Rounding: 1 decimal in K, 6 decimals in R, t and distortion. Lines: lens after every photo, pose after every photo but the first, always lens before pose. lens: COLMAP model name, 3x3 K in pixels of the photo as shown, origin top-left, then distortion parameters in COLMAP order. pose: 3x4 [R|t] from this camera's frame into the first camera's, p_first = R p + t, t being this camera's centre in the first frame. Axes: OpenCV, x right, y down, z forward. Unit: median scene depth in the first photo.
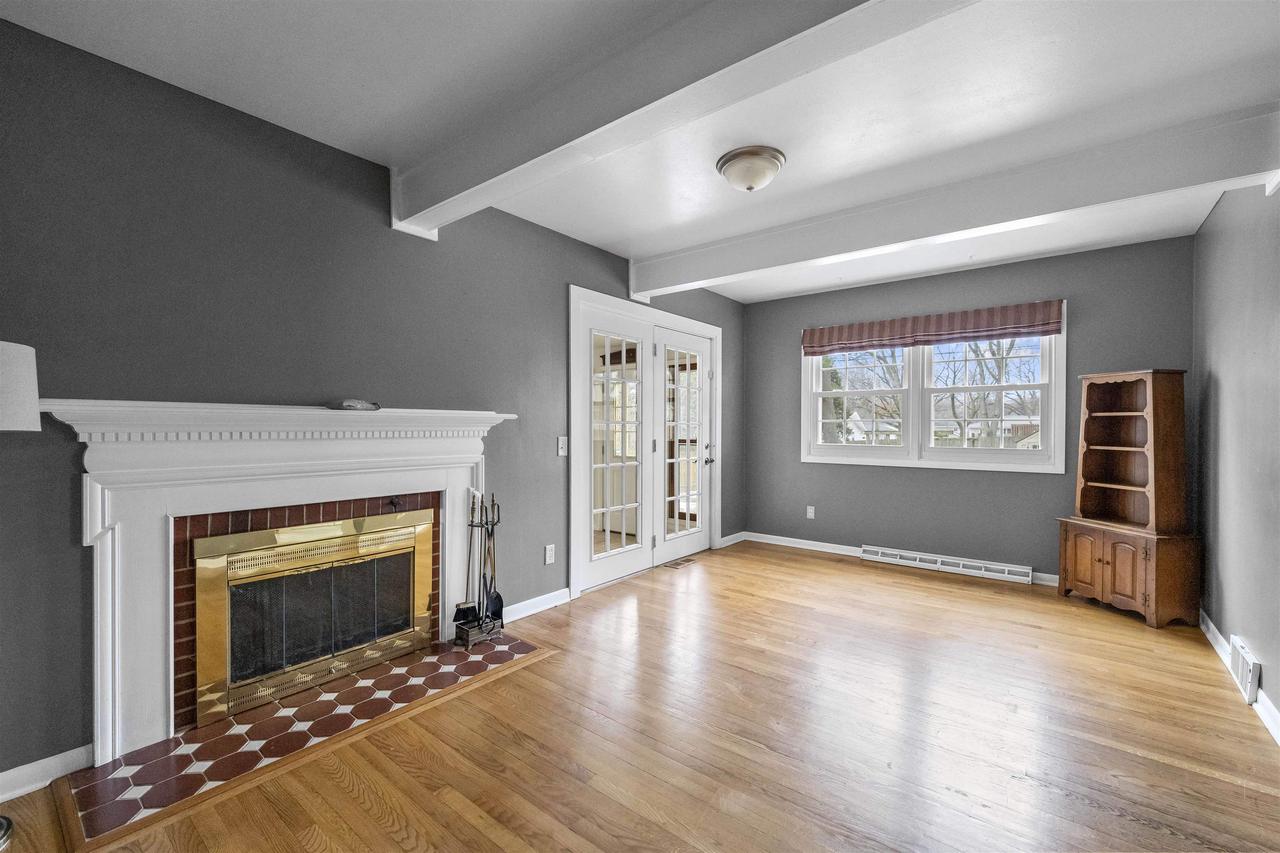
lens RADIAL K [[517.7, 0, 637.4], [0, 517.7, 426.7], [0, 0, 1]] dist [-0.007953, -0.001092]
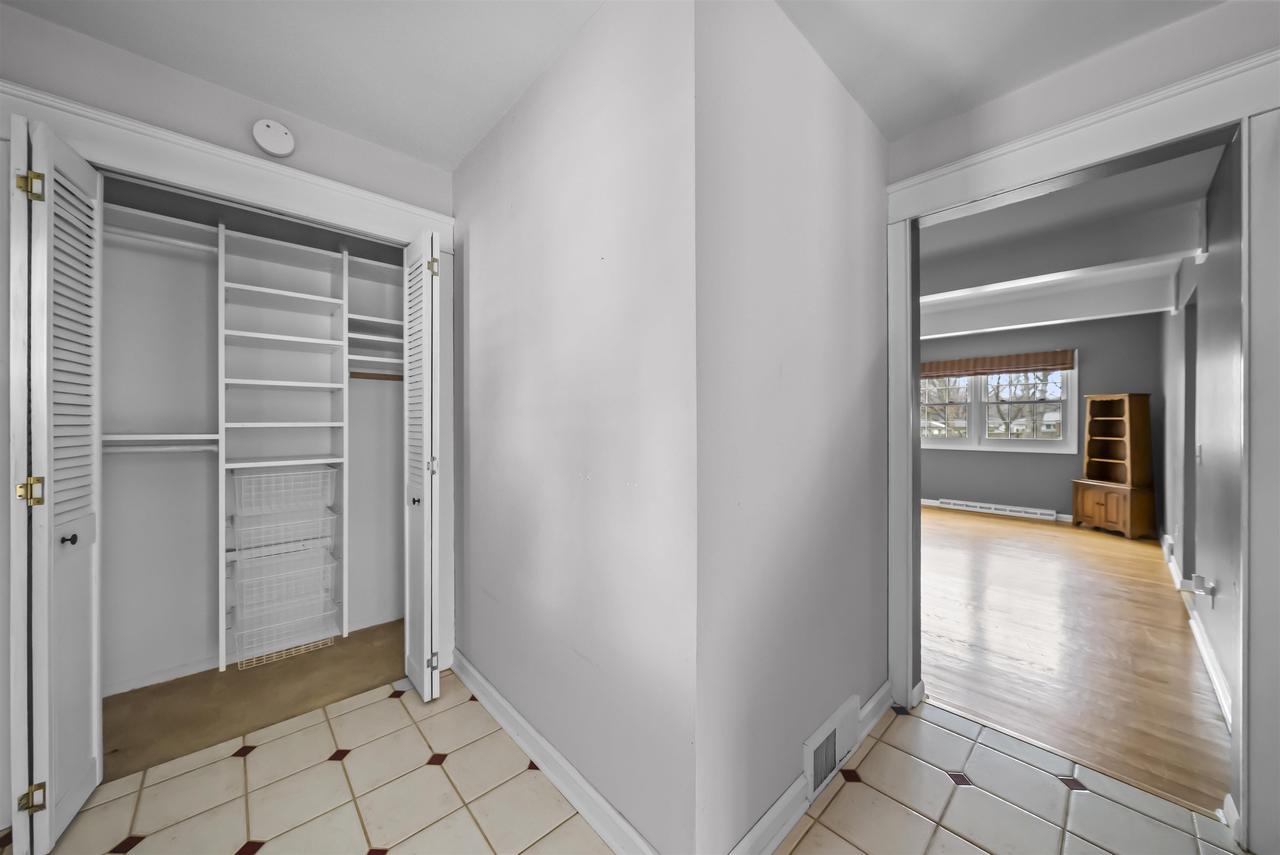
lens RADIAL K [[436.9, 0, 631.3], [0, 436.9, 420.6], [0, 0, 1]] dist [-0.006029, 0.000593]
pose [[0.987268, -0.002346, -0.159047, -0.391239], [0.001524, 0.999985, -0.005292, -0.011484], [0.159057, 0.004982, 0.987257, -0.653566]]
